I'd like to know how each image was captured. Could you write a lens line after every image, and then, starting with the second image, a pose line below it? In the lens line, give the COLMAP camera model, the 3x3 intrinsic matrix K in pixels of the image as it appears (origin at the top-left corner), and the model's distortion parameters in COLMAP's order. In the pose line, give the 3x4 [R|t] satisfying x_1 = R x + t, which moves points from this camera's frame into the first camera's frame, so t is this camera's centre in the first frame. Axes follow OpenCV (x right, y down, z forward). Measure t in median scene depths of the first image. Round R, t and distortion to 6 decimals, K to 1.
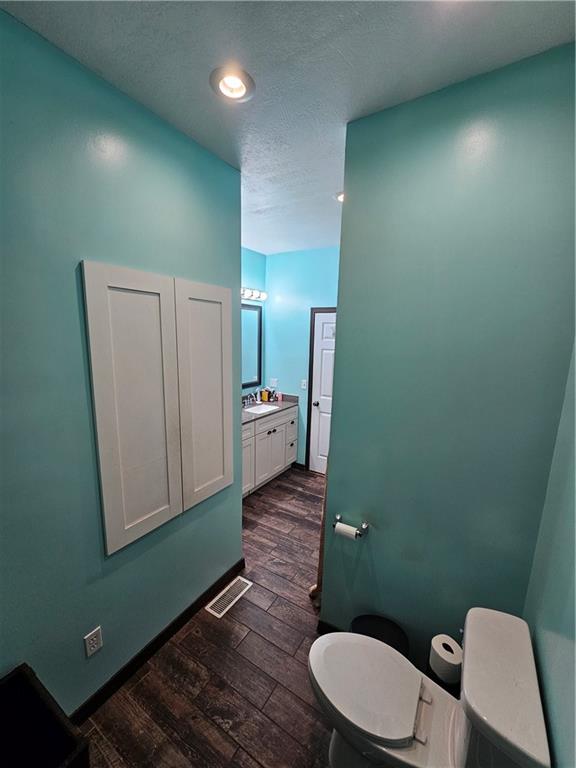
lens RADIAL K [[310.7, 0, 287.0], [0, 310.7, 385.2], [0, 0, 1]] dist [-0.000846, 0.000005]
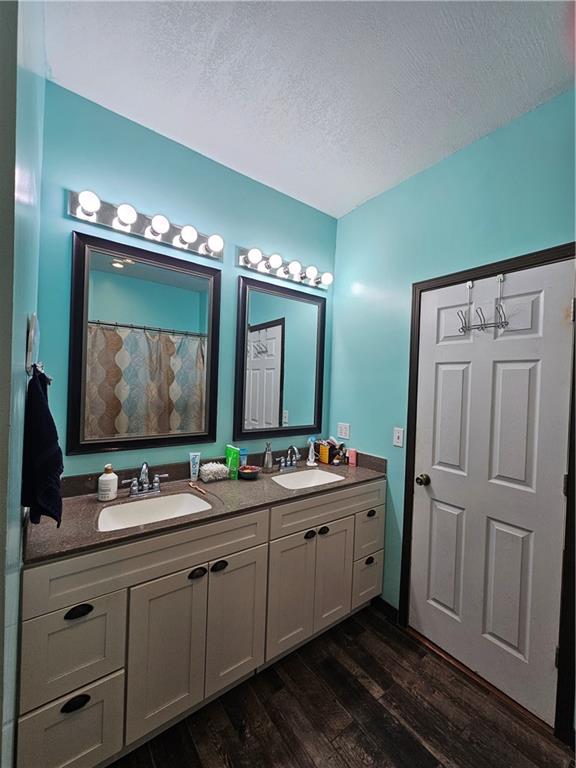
lens RADIAL K [[310.7, 0, 288.3], [0, 310.7, 386.3], [0, 0, 1]] dist [-0.000846, 0.000005]
pose [[0.933622, 0.013600, -0.358001, 0.067327], [-0.071967, 0.986029, -0.150222, 0.005170], [0.350956, 0.166015, 0.921558, 0.464028]]
